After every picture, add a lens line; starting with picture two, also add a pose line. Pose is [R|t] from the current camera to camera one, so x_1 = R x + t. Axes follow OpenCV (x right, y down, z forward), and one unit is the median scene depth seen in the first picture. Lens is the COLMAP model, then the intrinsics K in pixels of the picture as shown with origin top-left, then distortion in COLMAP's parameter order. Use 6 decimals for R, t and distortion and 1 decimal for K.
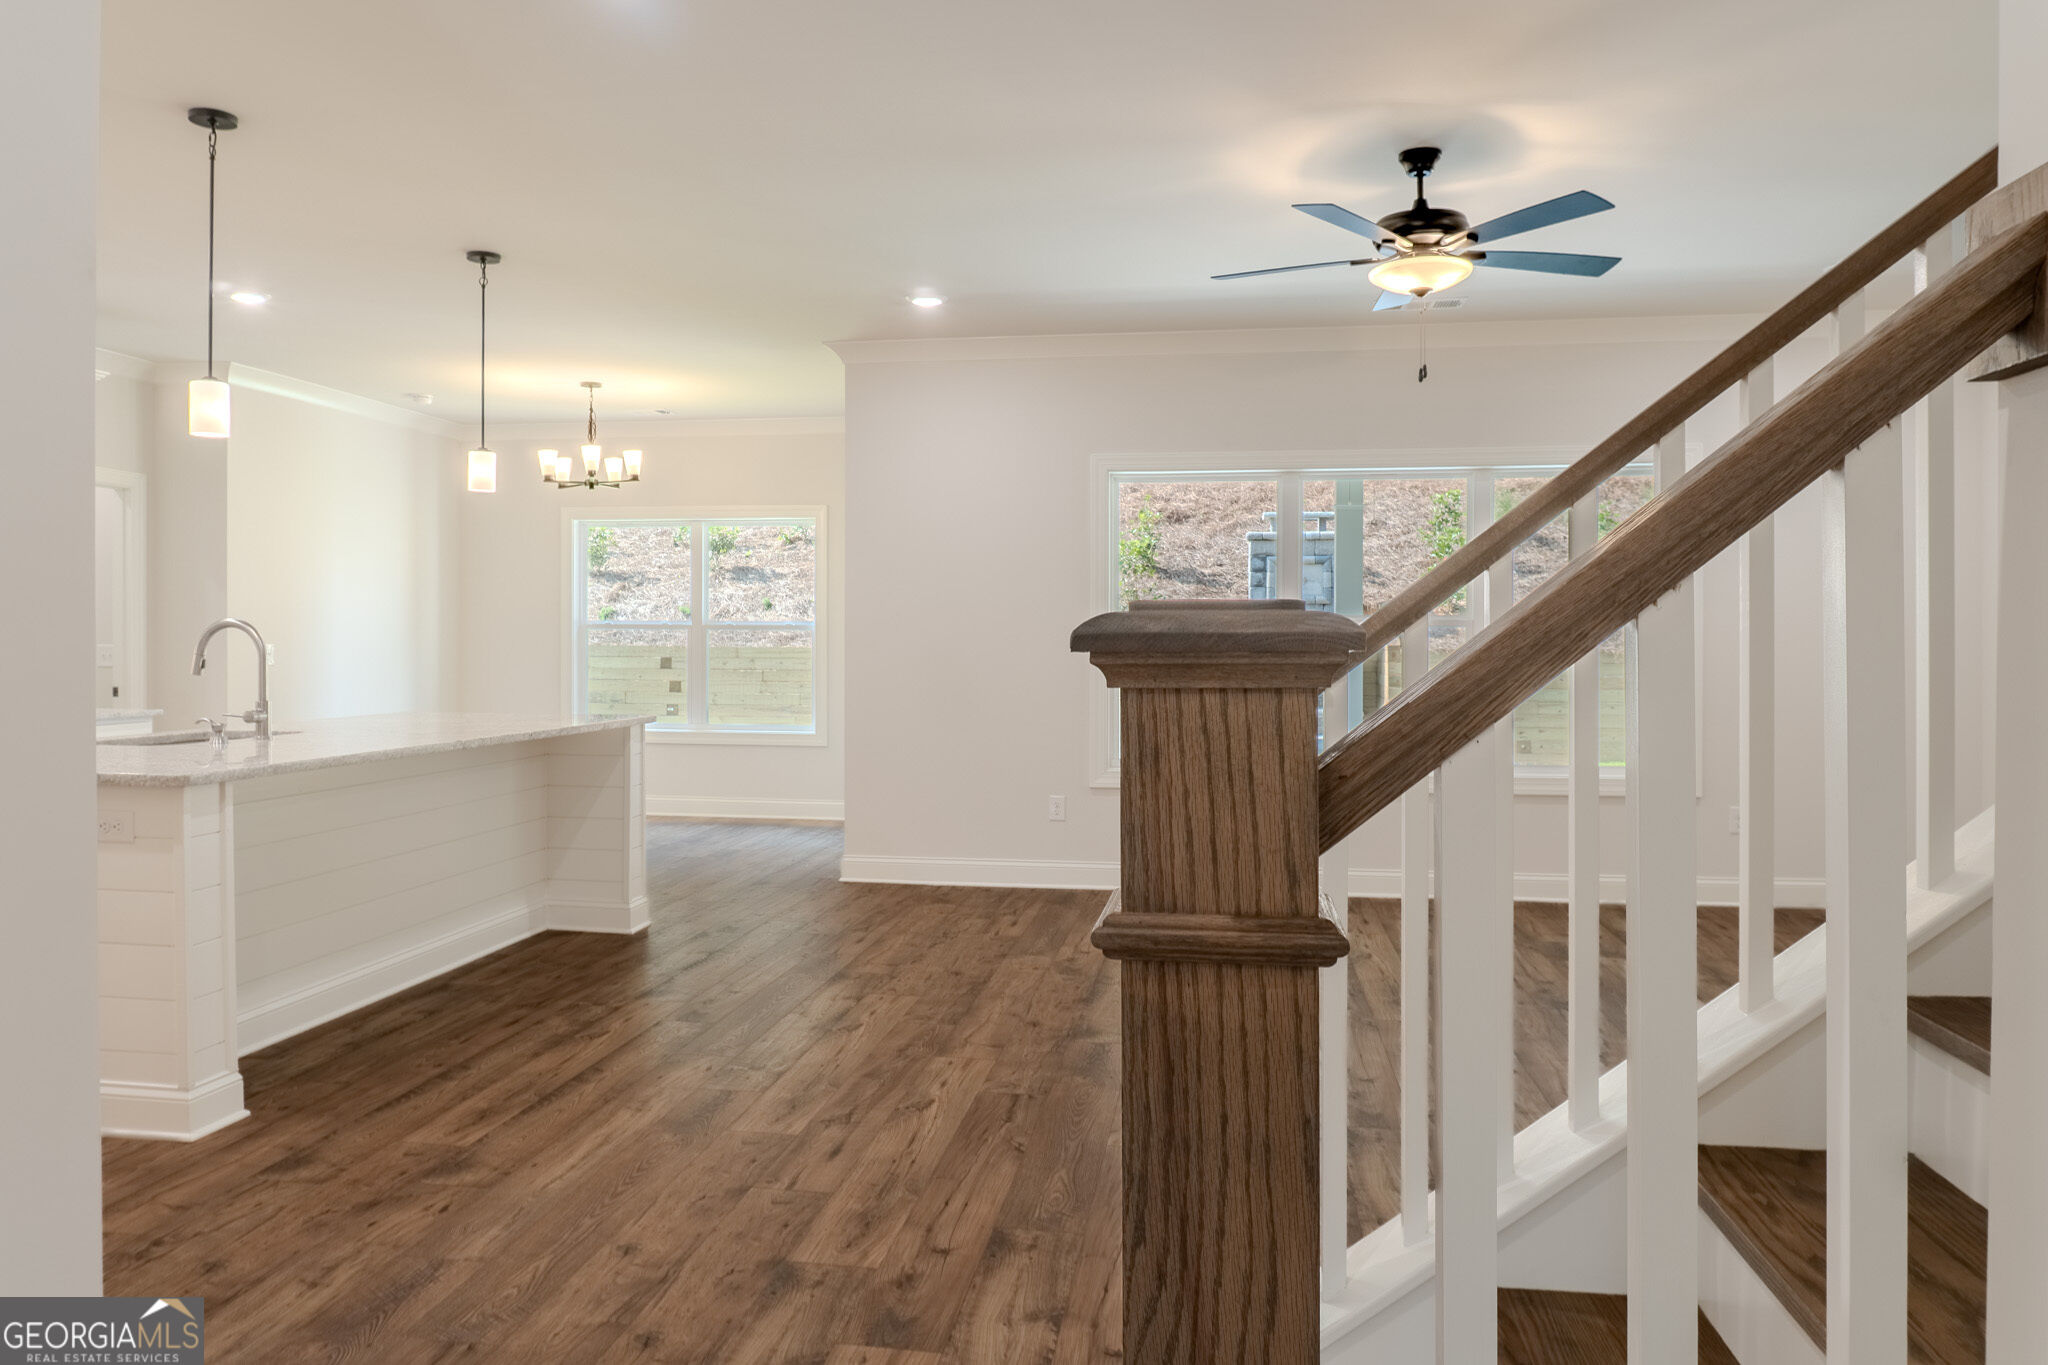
lens RADIAL K [[1385.7, 0, 1024.0], [0, 1385.7, 682.5], [0, 0, 1]] dist [-0.001113, -0.033260]
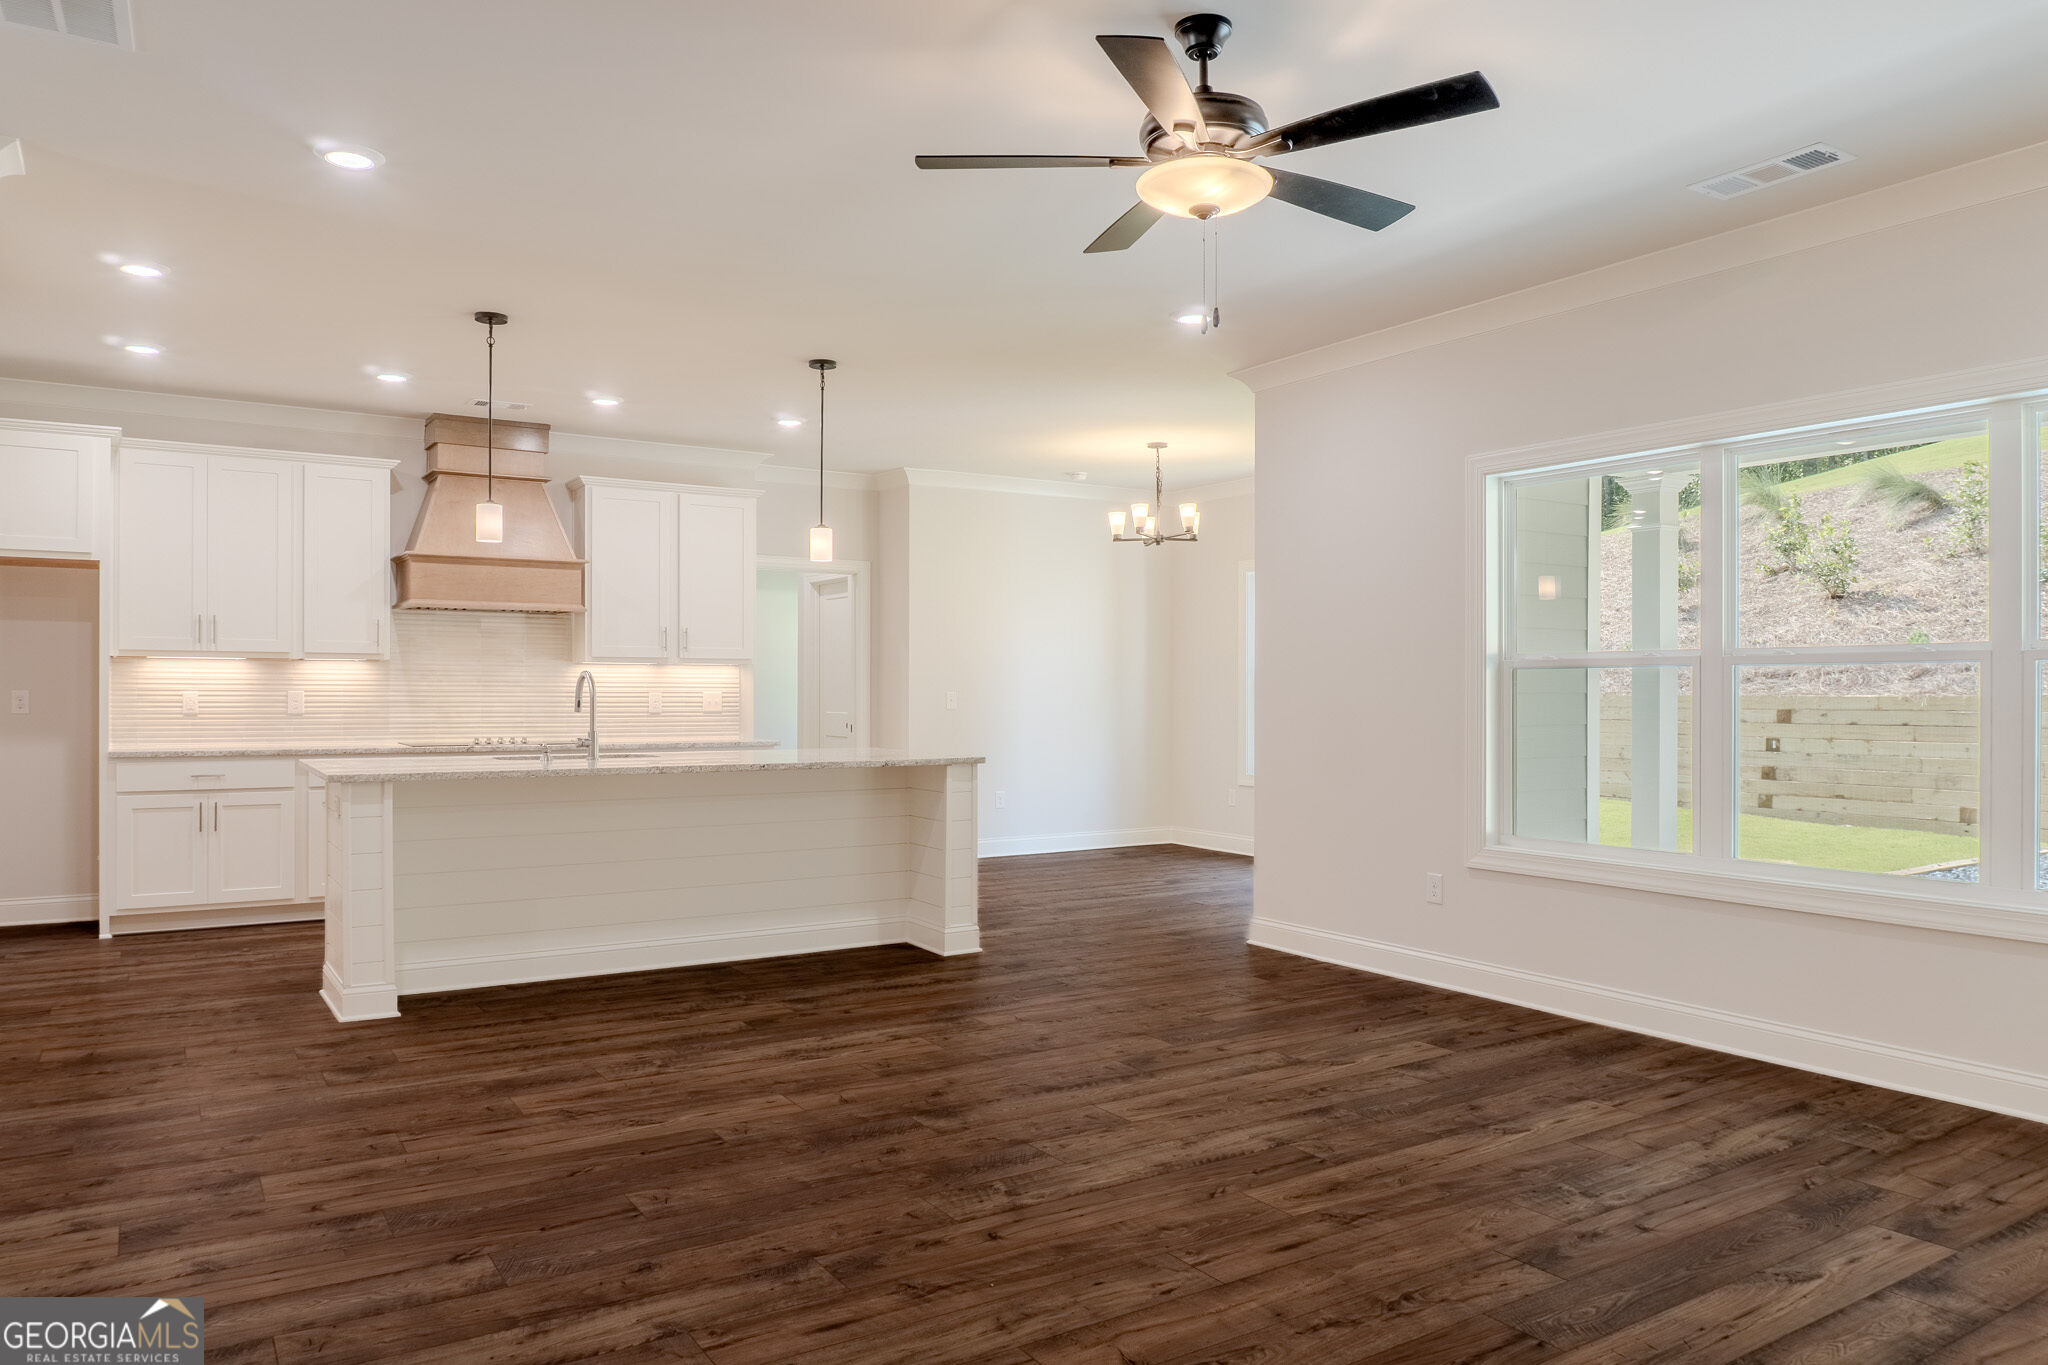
lens RADIAL K [[1394.4, 0, 1024.0], [0, 1394.4, 682.5], [0, 0, 1]] dist [0.004143, -0.026425]
pose [[0.656936, -0.003248, -0.753939, 0.907112], [-0.025788, 0.999309, -0.026775, -0.008341], [0.753505, 0.037032, 0.656398, 0.503801]]
